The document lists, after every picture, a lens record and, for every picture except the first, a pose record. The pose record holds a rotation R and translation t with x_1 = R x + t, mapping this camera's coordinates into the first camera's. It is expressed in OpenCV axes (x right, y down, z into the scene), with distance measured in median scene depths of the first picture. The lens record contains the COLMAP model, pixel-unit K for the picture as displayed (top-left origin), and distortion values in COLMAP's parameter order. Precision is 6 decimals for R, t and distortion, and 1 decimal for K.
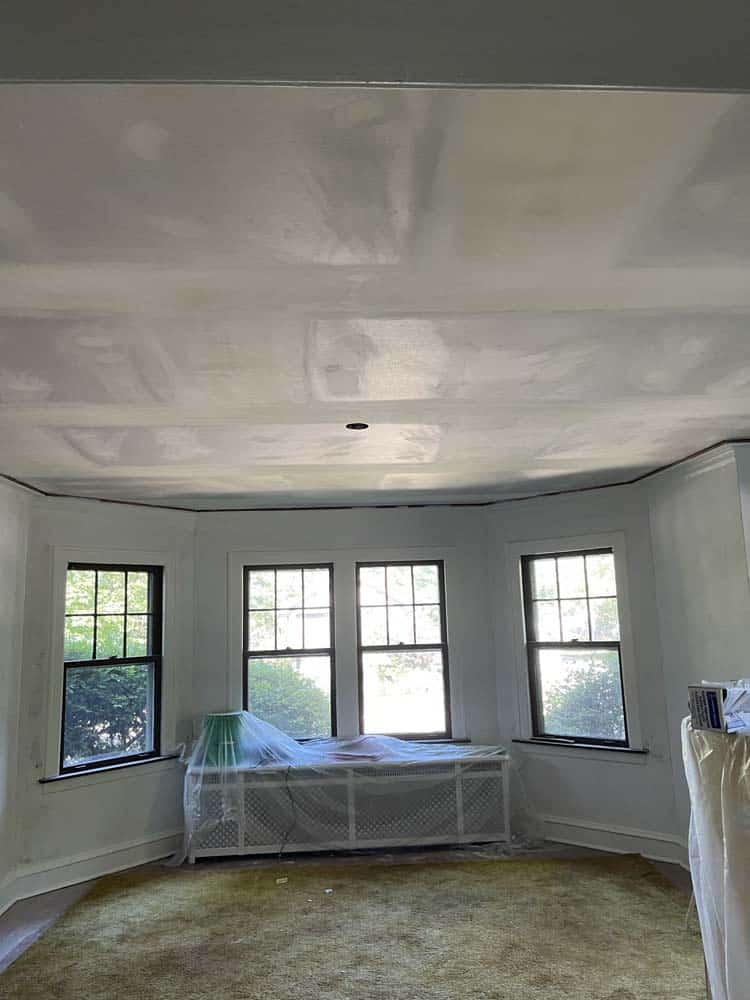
lens RADIAL K [[757.8, 0, 378.2], [0, 757.8, 507.6], [0, 0, 1]] dist [0.074939, -0.090732]
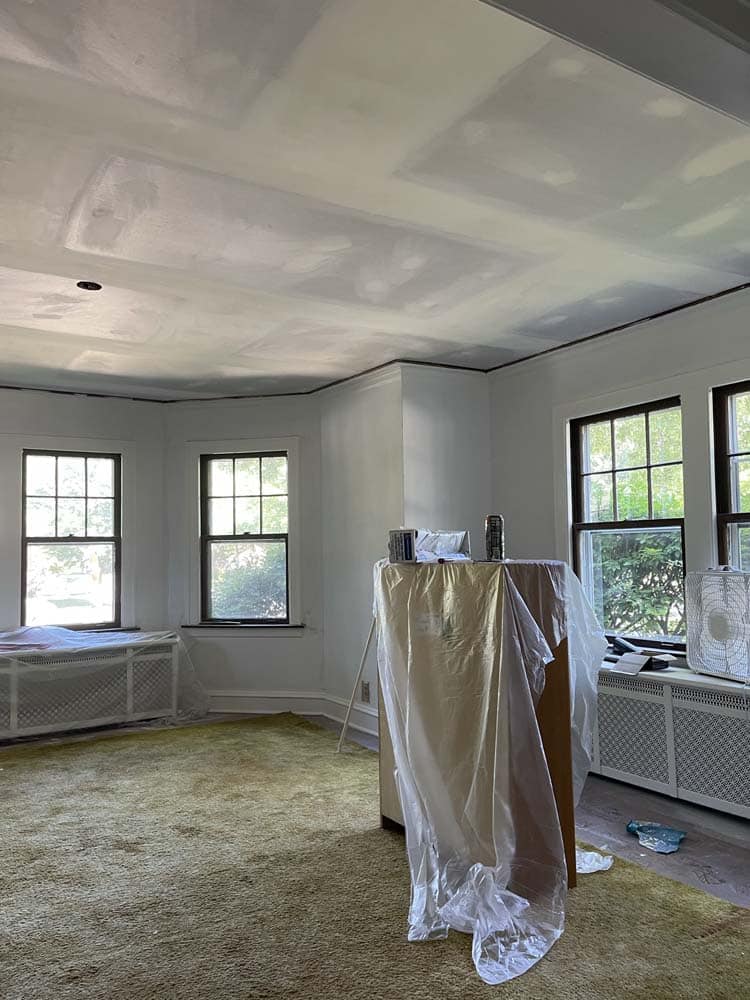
lens RADIAL K [[757.8, 0, 378.2], [0, 757.8, 507.6], [0, 0, 1]] dist [0.074939, -0.090732]
pose [[0.879363, 0.042813, 0.474223, -0.106547], [-0.082973, 0.994490, 0.064075, 0.056566], [-0.468867, -0.095692, 0.878070, -0.050222]]
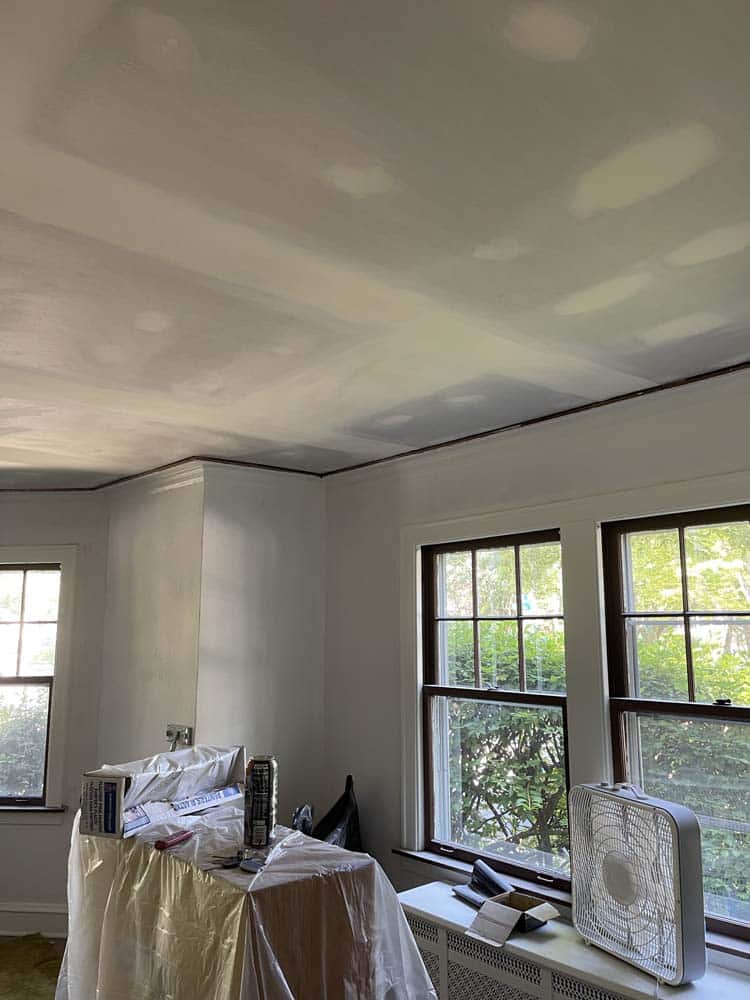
lens RADIAL K [[757.8, 0, 378.2], [0, 757.8, 507.6], [0, 0, 1]] dist [0.074939, -0.090732]
pose [[0.793942, 0.121282, 0.595774, 0.080182], [-0.113236, 0.992254, -0.051092, -0.005694], [-0.597355, -0.026899, 0.801525, 0.127267]]
